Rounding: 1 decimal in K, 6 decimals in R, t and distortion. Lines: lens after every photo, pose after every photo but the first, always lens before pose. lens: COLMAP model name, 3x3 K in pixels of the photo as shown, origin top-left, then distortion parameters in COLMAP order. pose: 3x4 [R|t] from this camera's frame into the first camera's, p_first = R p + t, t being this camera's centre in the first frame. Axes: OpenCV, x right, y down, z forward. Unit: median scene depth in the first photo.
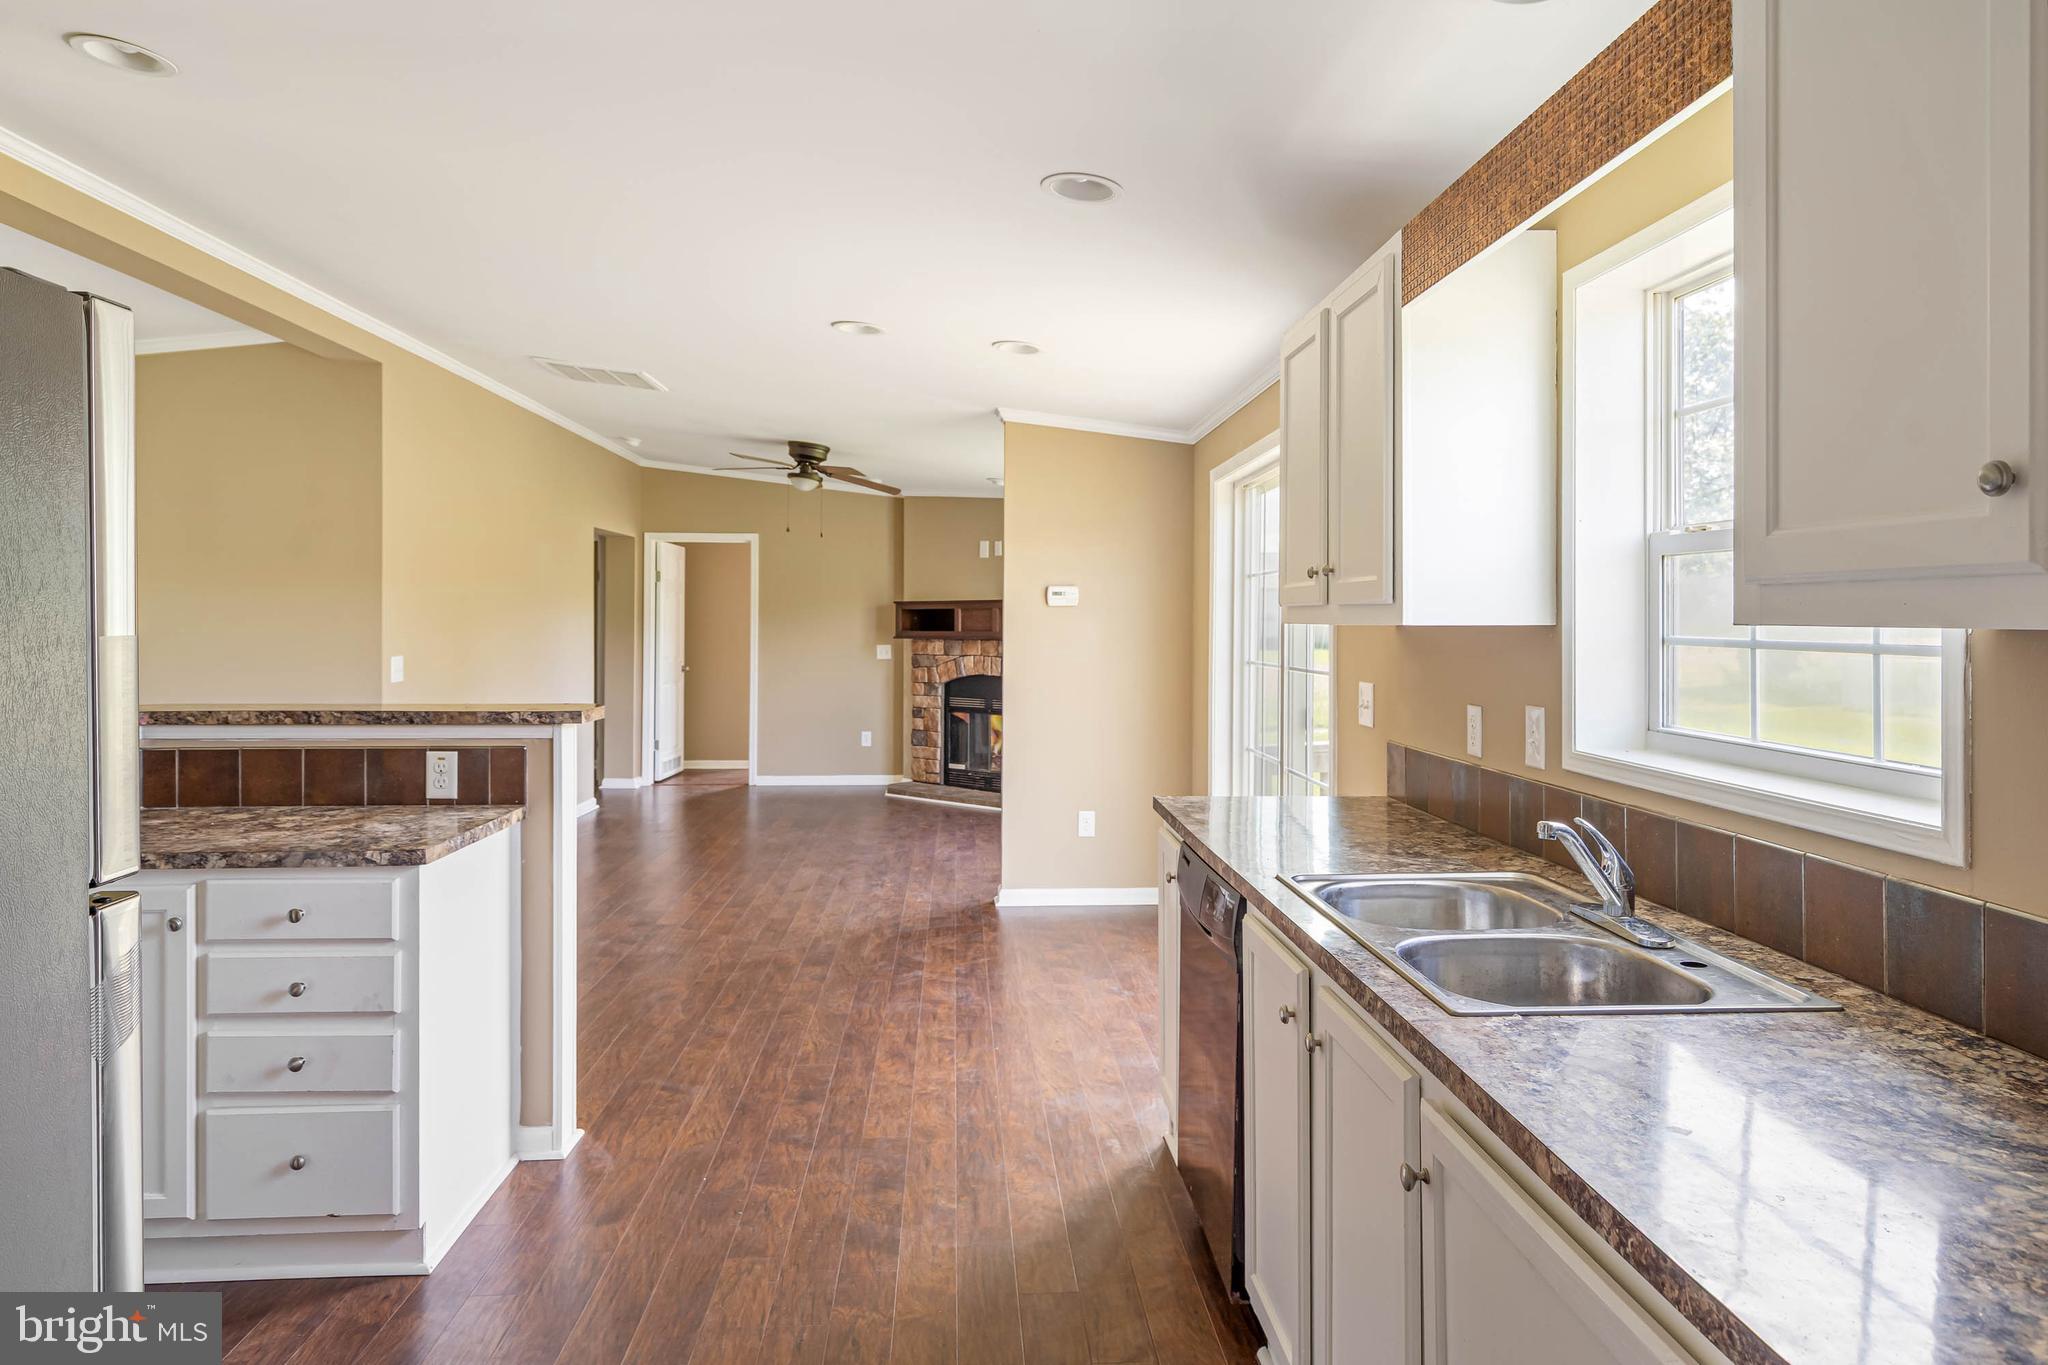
lens RADIAL K [[1291.6, 0, 998.7], [0, 1291.6, 623.1], [0, 0, 1]] dist [-0.001700, -0.002123]
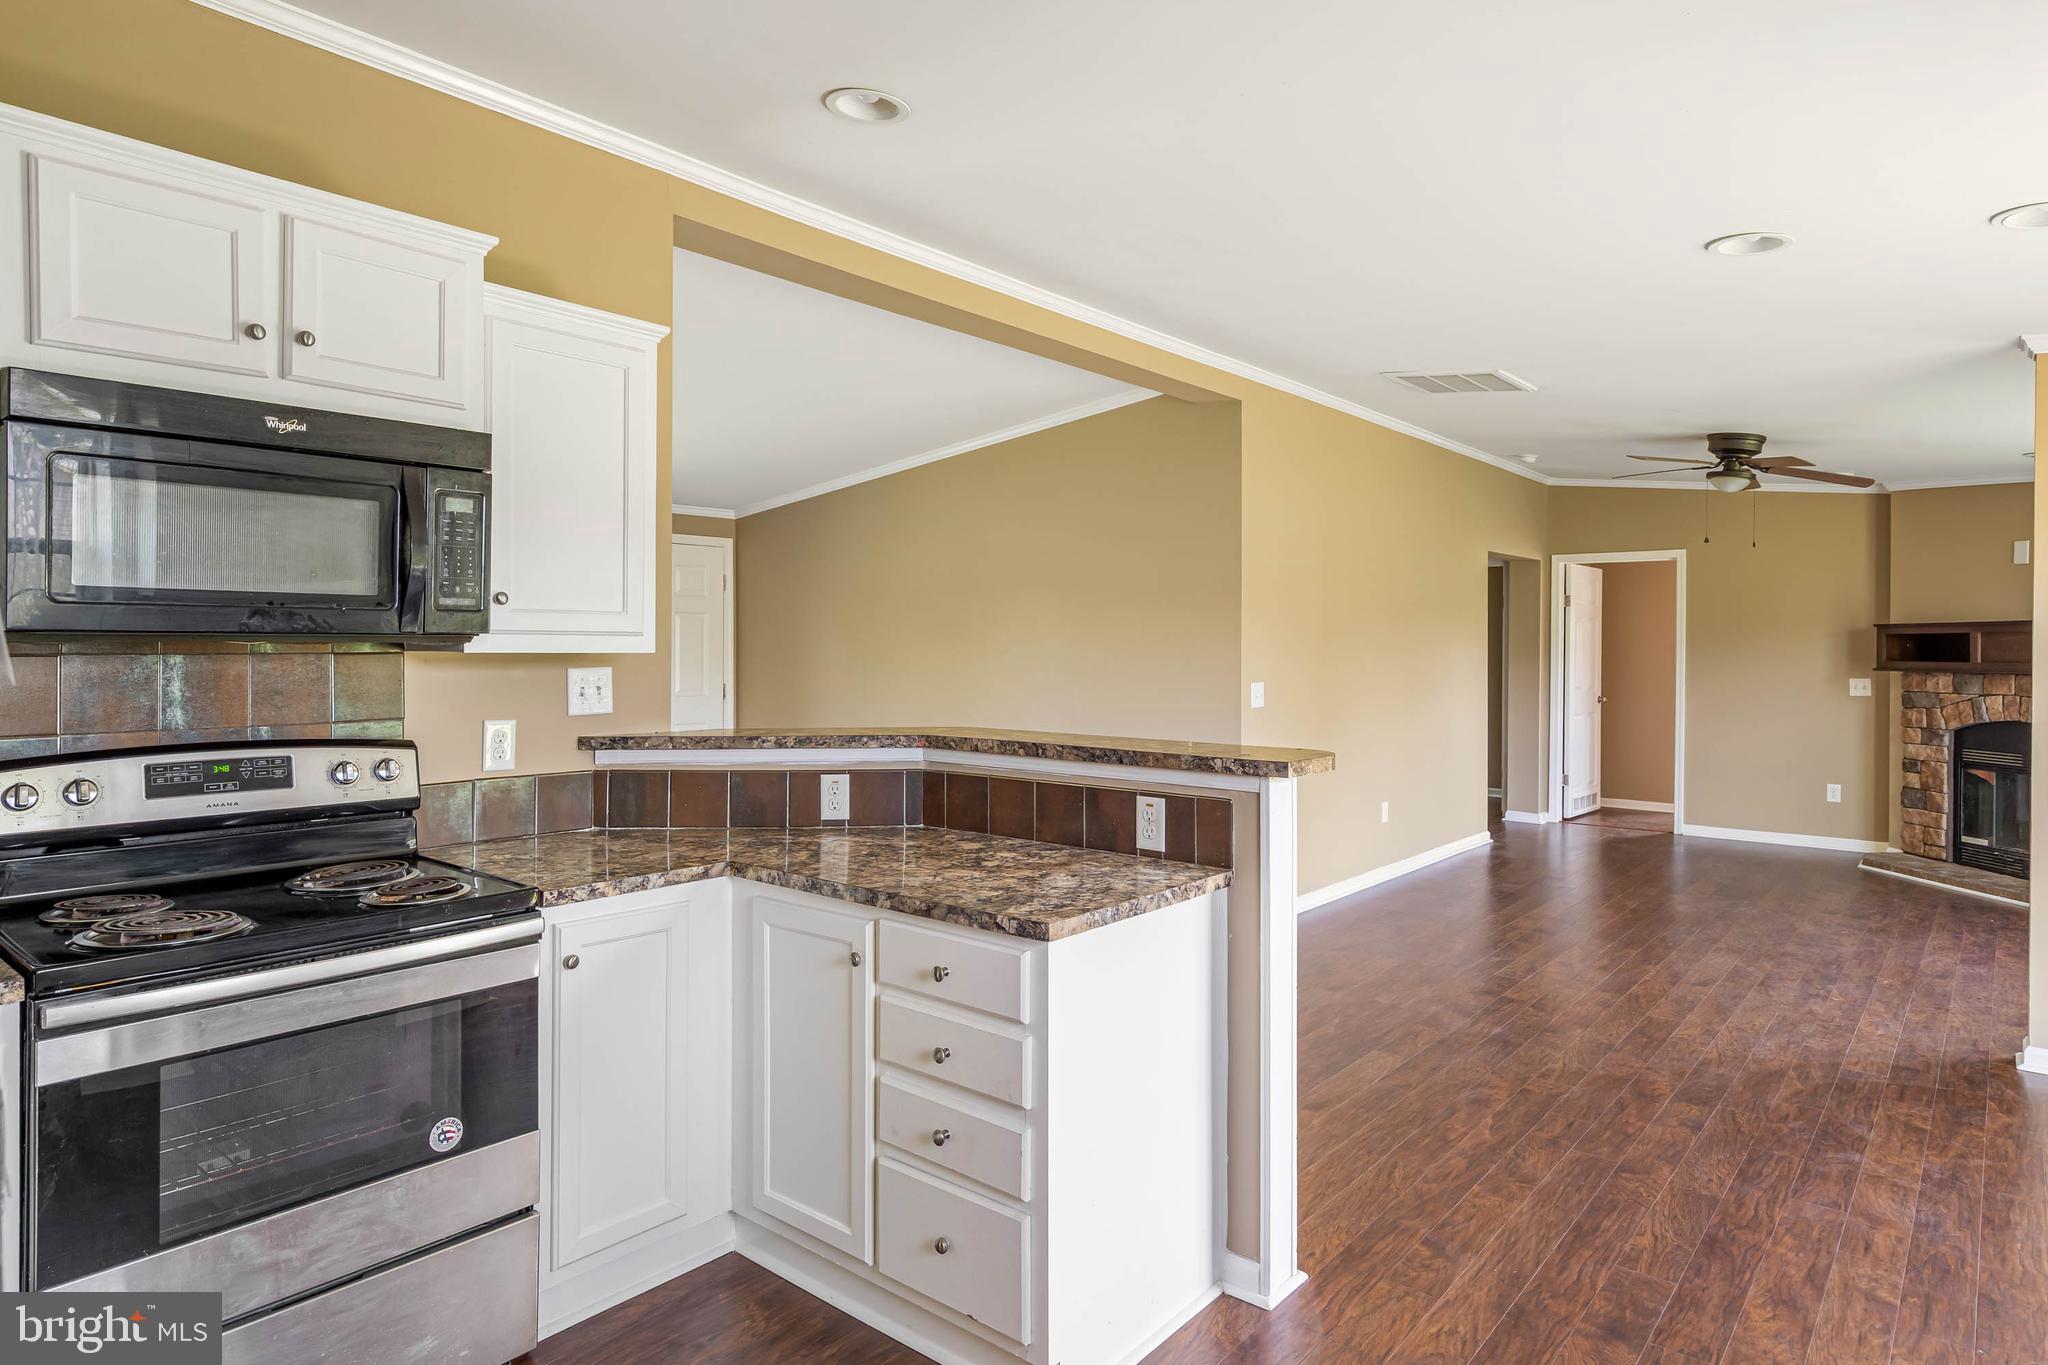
lens RADIAL K [[1168.7, 0, 1020.8], [0, 1168.7, 648.8], [0, 0, 1]] dist [0.008871, -0.002000]
pose [[0.742661, 0.001700, -0.669665, 0.031850], [-0.002042, 0.999998, 0.000273, -0.001941], [0.669664, 0.001164, 0.742663, 0.266697]]
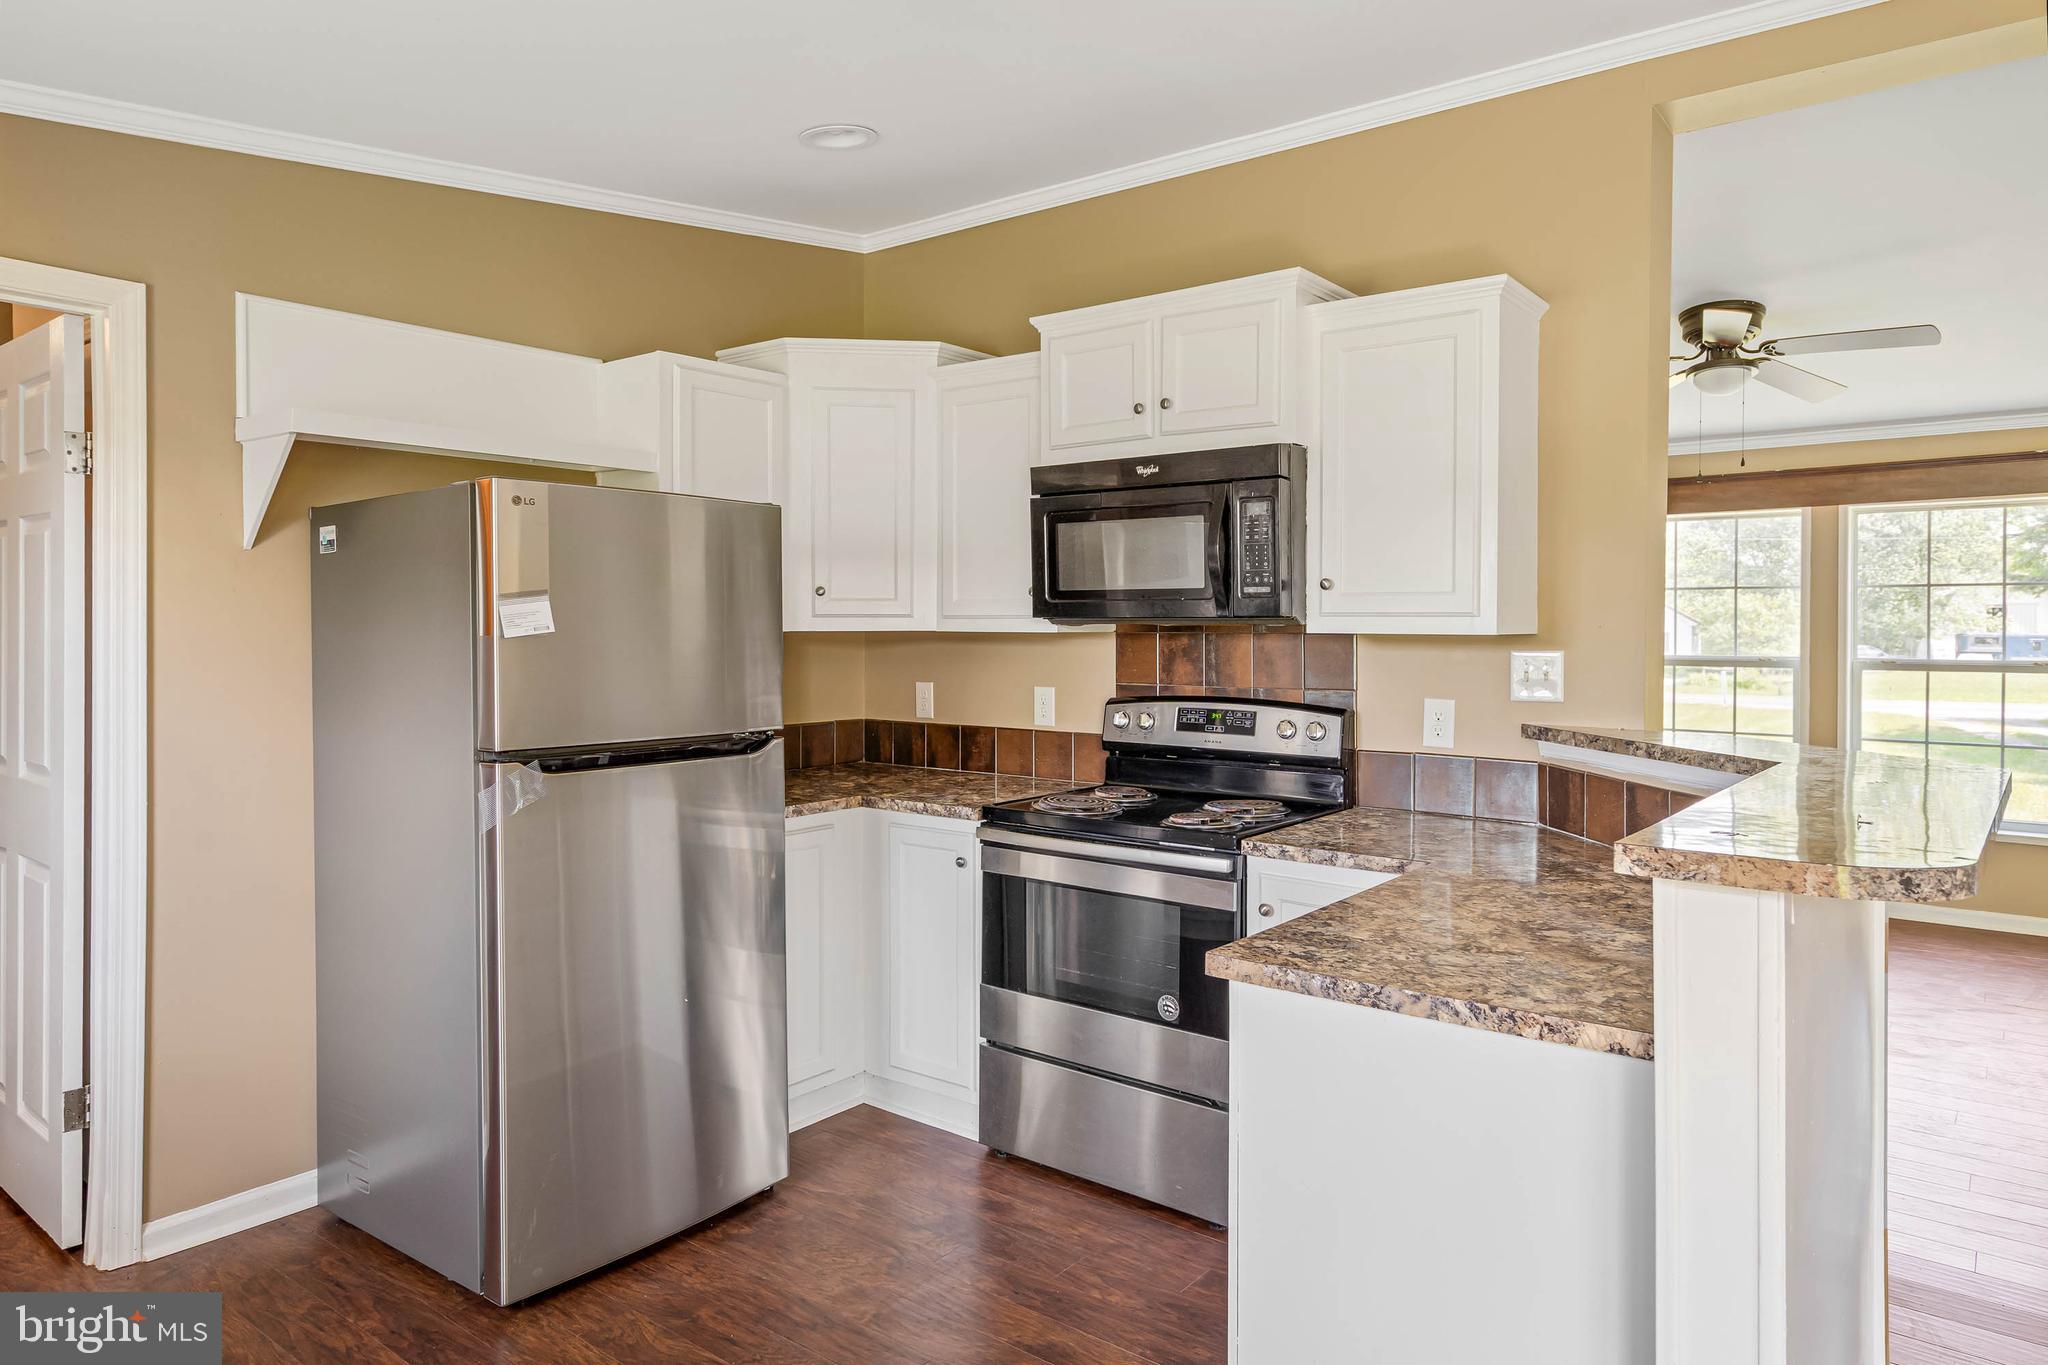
lens RADIAL K [[1291.6, 0, 1047.9], [0, 1291.6, 640.1], [0, 0, 1]] dist [-0.001700, -0.002123]
pose [[-0.641523, 0.004120, -0.767093, 0.100519], [-0.005768, 0.999931, 0.010194, -0.001939], [0.767082, 0.010965, -0.641455, 0.895852]]
